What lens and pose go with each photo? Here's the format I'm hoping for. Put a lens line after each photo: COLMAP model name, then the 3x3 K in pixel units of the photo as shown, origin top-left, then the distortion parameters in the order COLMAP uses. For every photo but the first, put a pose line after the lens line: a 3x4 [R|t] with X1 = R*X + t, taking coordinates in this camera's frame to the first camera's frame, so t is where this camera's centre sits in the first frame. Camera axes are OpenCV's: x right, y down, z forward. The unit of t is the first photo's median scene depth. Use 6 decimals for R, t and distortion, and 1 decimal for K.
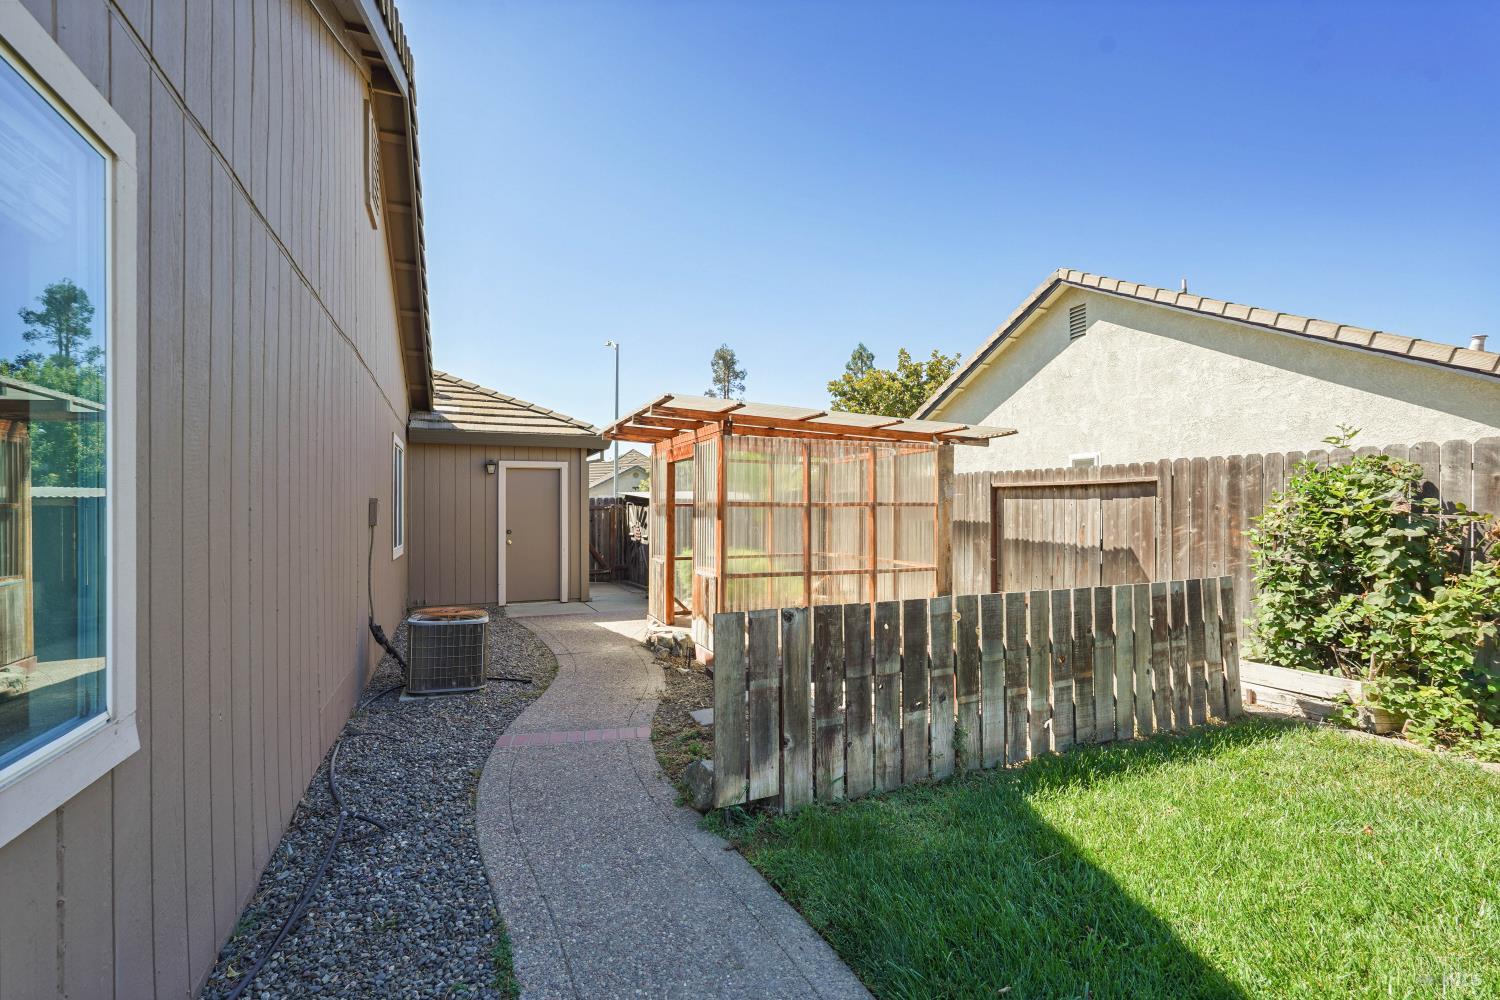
lens RADIAL K [[678.1, 0, 750.5], [0, 678.1, 504.3], [0, 0, 1]] dist [-0.007819, 0.005346]
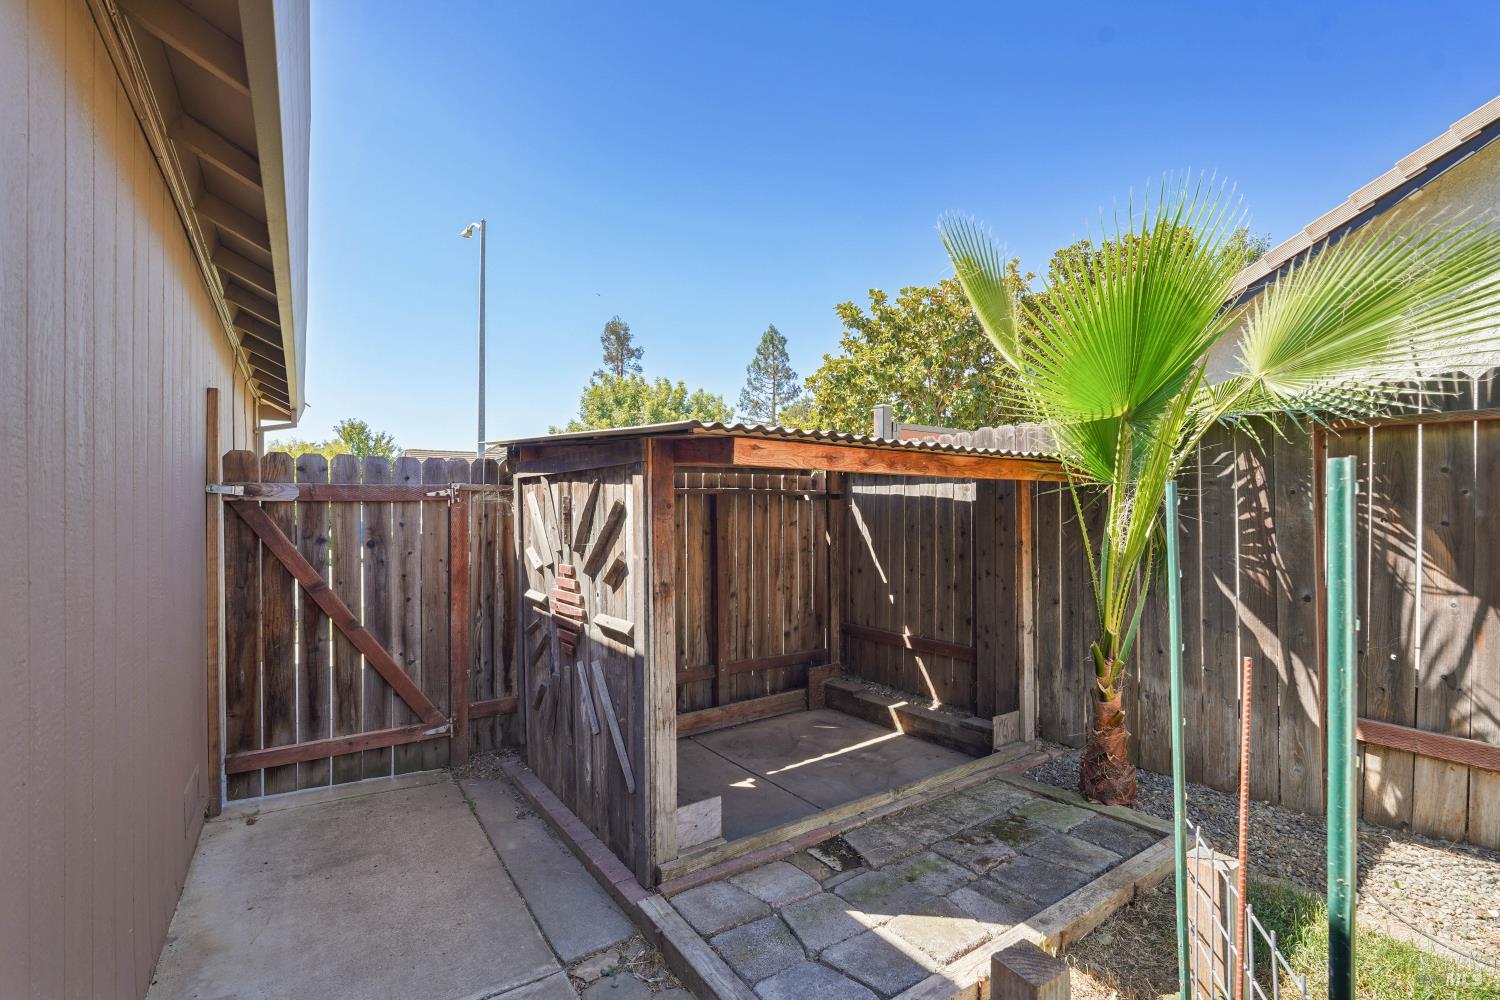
lens RADIAL K [[678.1, 0, 748.9], [0, 678.1, 502.8], [0, 0, 1]] dist [-0.007819, 0.005346]
pose [[0.983881, 0.001351, 0.178818, -0.027631], [-0.000081, 0.999975, -0.007108, 0.002149], [-0.178823, 0.006979, 0.983857, 0.142633]]
